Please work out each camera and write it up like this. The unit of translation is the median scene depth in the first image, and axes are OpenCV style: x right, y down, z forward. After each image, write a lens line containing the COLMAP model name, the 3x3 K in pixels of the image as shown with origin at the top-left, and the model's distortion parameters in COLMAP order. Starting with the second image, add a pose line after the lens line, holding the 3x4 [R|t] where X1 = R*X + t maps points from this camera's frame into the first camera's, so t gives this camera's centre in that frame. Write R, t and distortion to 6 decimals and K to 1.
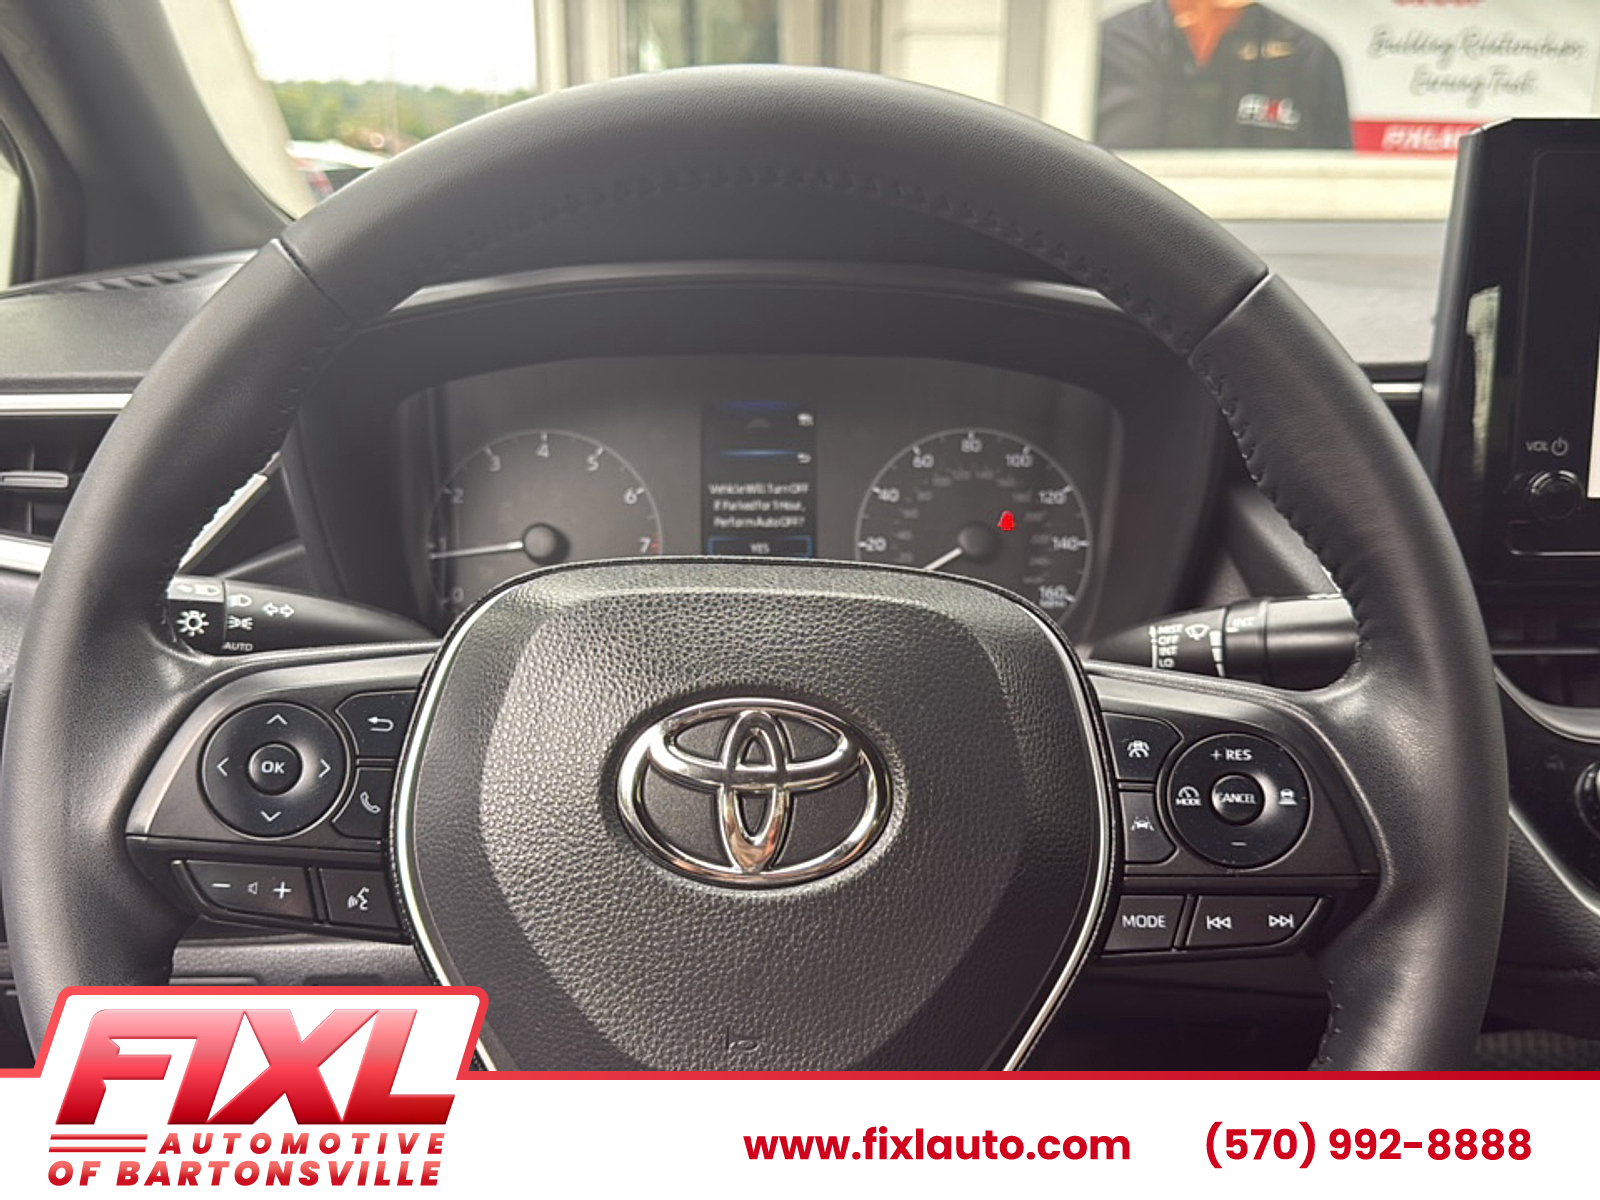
lens RADIAL K [[1304.2, 0, 817.7], [0, 1304.2, 634.8], [0, 0, 1]] dist [0.053086, -0.116094]
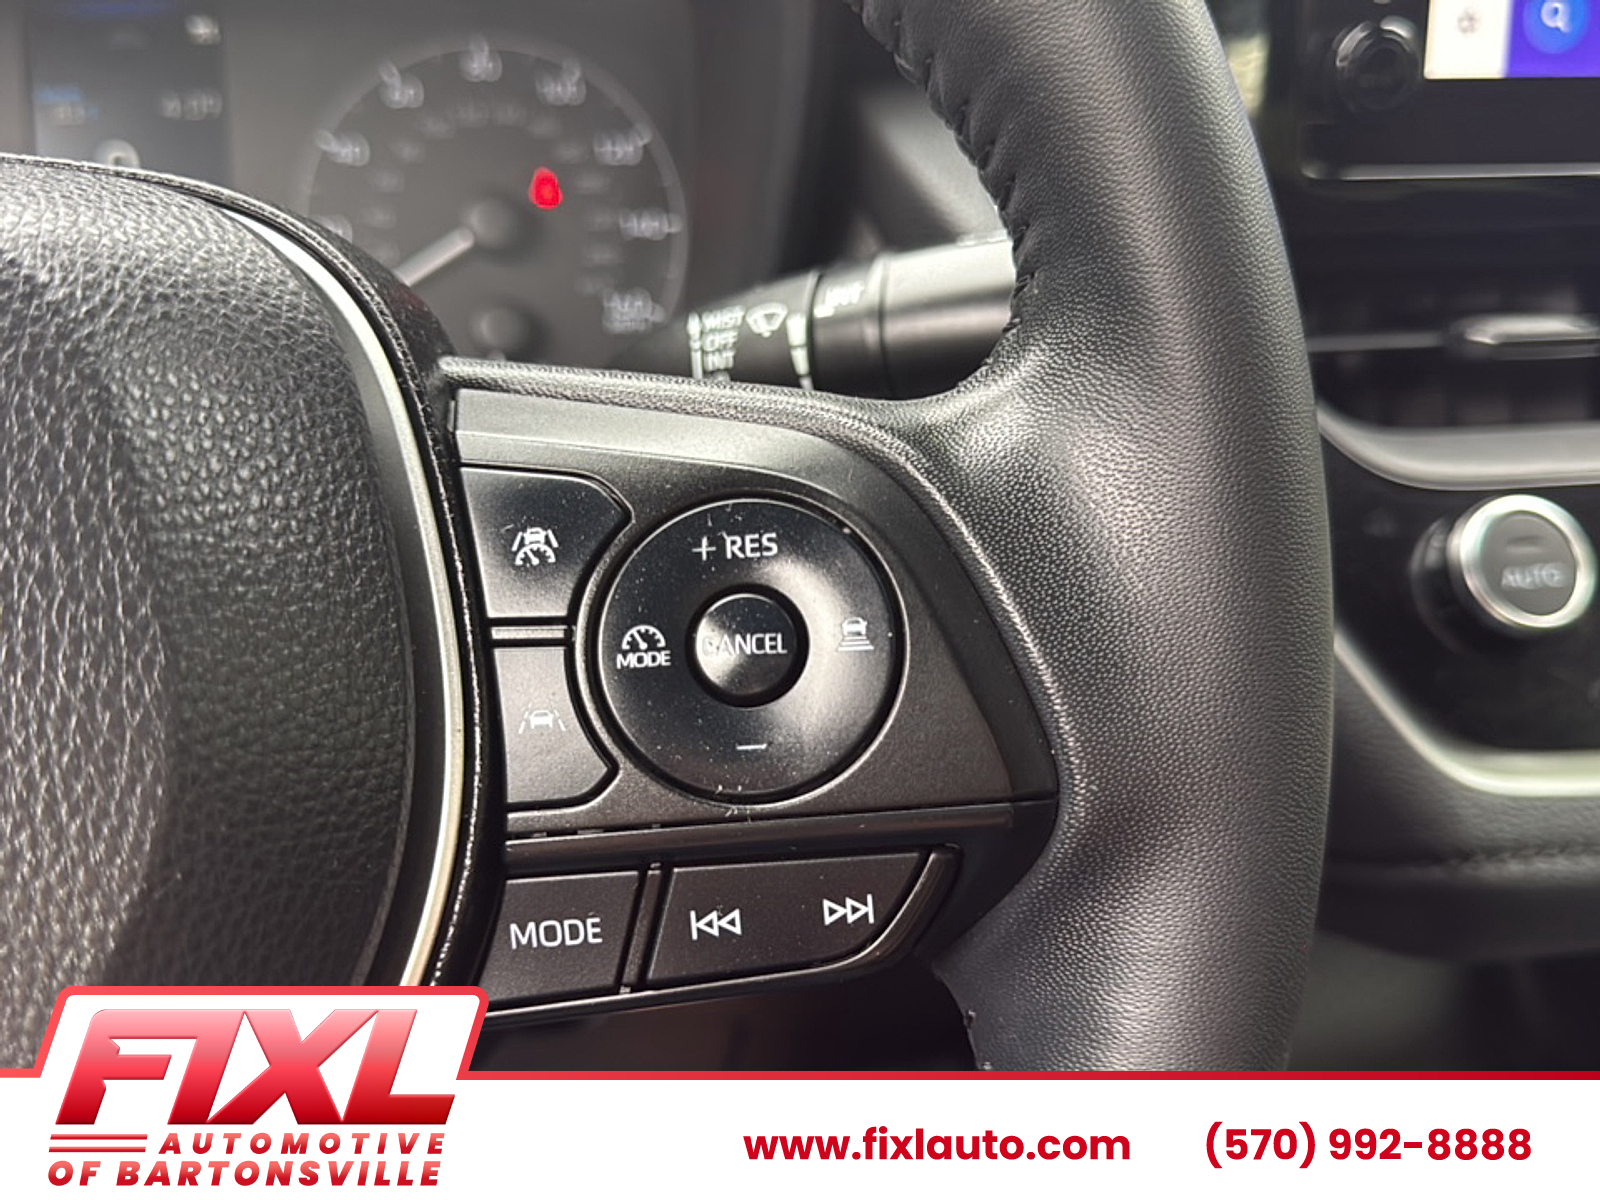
lens RADIAL K [[1304.2, 0, 807.6], [0, 1304.2, 608.5], [0, 0, 1]] dist [0.053086, -0.116094]
pose [[0.987579, -0.067718, 0.141784, 0.275987], [0.048438, 0.989624, 0.135271, 0.053926], [-0.149473, -0.126723, 0.980612, 0.563160]]
